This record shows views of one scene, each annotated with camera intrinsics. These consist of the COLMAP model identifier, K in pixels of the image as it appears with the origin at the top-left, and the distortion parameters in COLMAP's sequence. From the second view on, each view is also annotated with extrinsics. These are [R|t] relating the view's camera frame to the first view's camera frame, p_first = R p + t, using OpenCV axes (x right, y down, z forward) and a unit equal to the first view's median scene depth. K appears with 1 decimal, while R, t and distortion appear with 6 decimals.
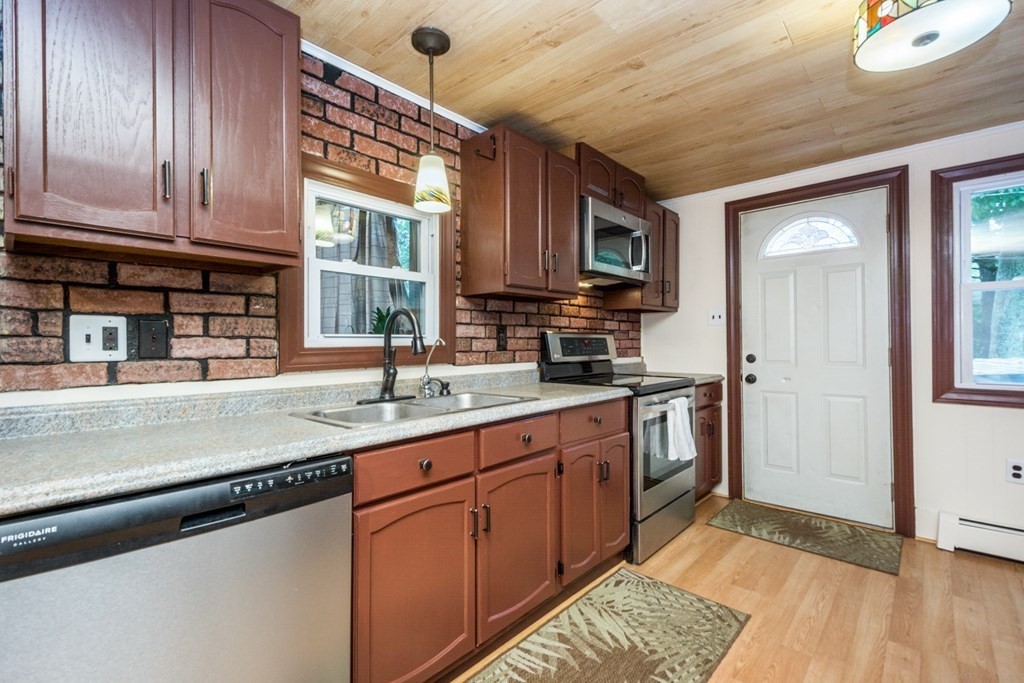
lens RADIAL K [[457.0, 0, 523.9], [0, 457.0, 342.1], [0, 0, 1]] dist [0.014170, -0.003853]
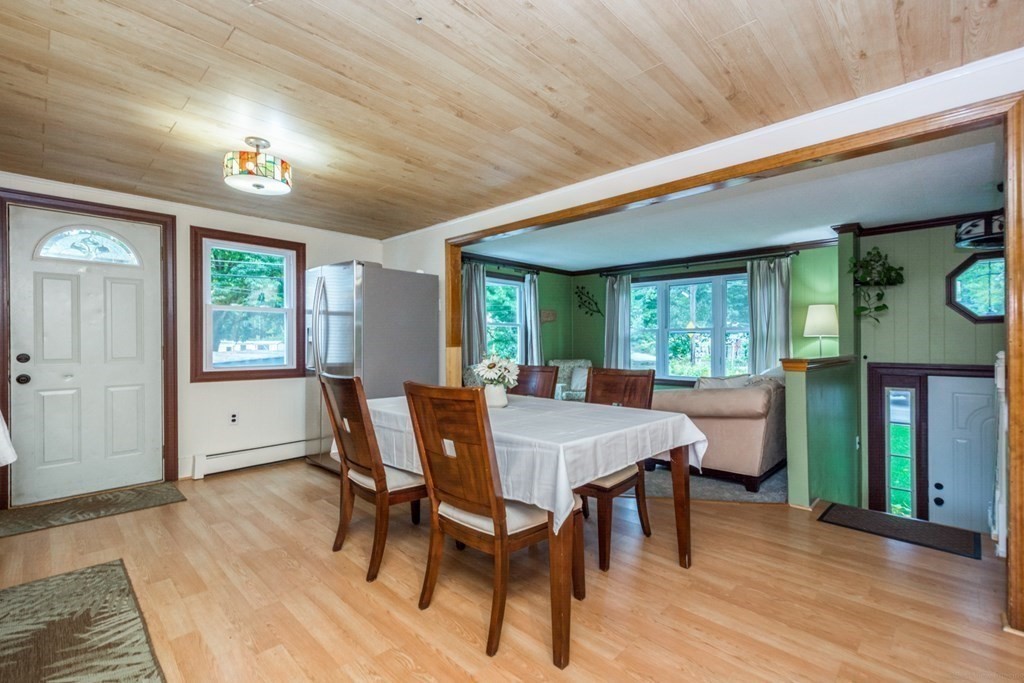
lens RADIAL K [[457.0, 0, 491.6], [0, 457.0, 344.3], [0, 0, 1]] dist [0.014170, -0.003853]
pose [[0.077221, 0.005015, 0.997001, -0.606687], [-0.004240, 0.999980, -0.004701, 0.011989], [-0.997005, -0.003864, 0.077241, -0.084414]]
